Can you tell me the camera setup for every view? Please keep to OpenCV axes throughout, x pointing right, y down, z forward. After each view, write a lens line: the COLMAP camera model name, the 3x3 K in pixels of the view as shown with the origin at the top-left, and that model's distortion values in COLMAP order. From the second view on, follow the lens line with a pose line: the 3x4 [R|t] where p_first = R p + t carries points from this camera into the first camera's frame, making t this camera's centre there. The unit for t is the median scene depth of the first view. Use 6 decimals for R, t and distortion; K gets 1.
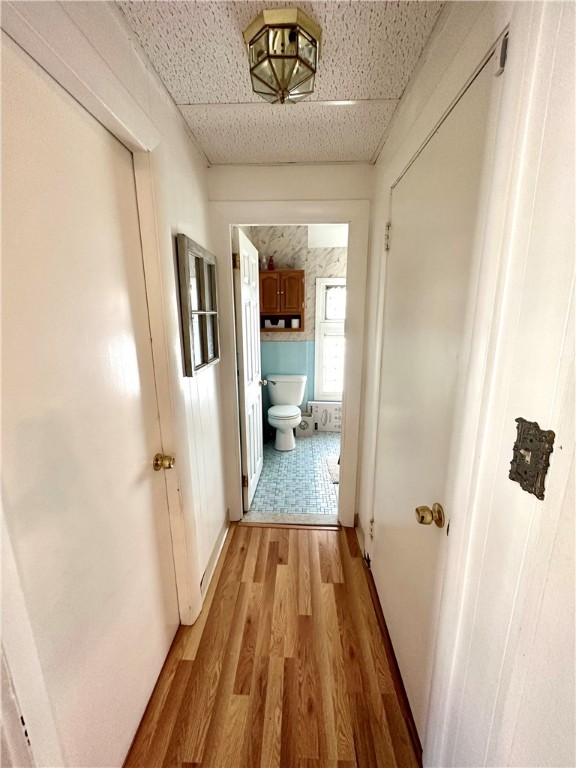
lens RADIAL K [[307.5, 0, 289.0], [0, 307.5, 383.3], [0, 0, 1]] dist [-0.002556, 0.000164]
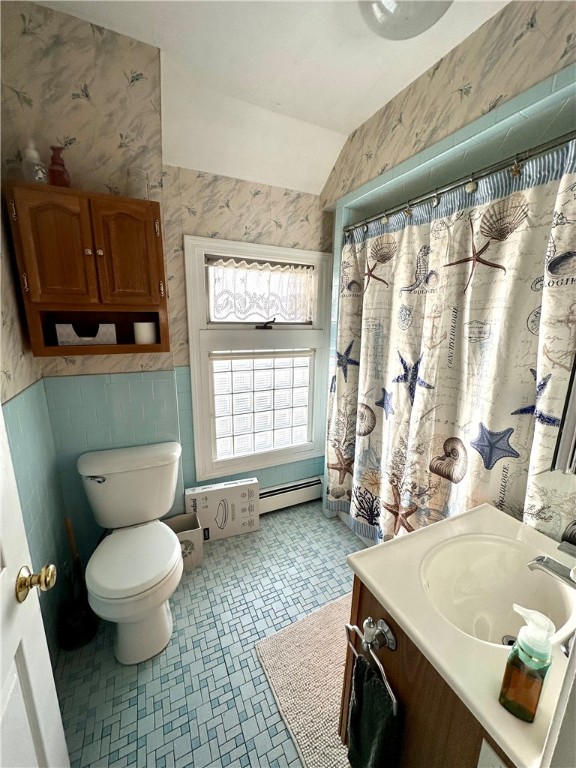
lens RADIAL K [[307.5, 0, 288.6], [0, 307.5, 383.8], [0, 0, 1]] dist [-0.002556, 0.000164]
pose [[0.885679, -0.081956, 0.457007, -0.002999], [0.085869, 0.996231, 0.012242, -0.112288], [-0.456288, 0.028400, 0.889379, 0.532916]]
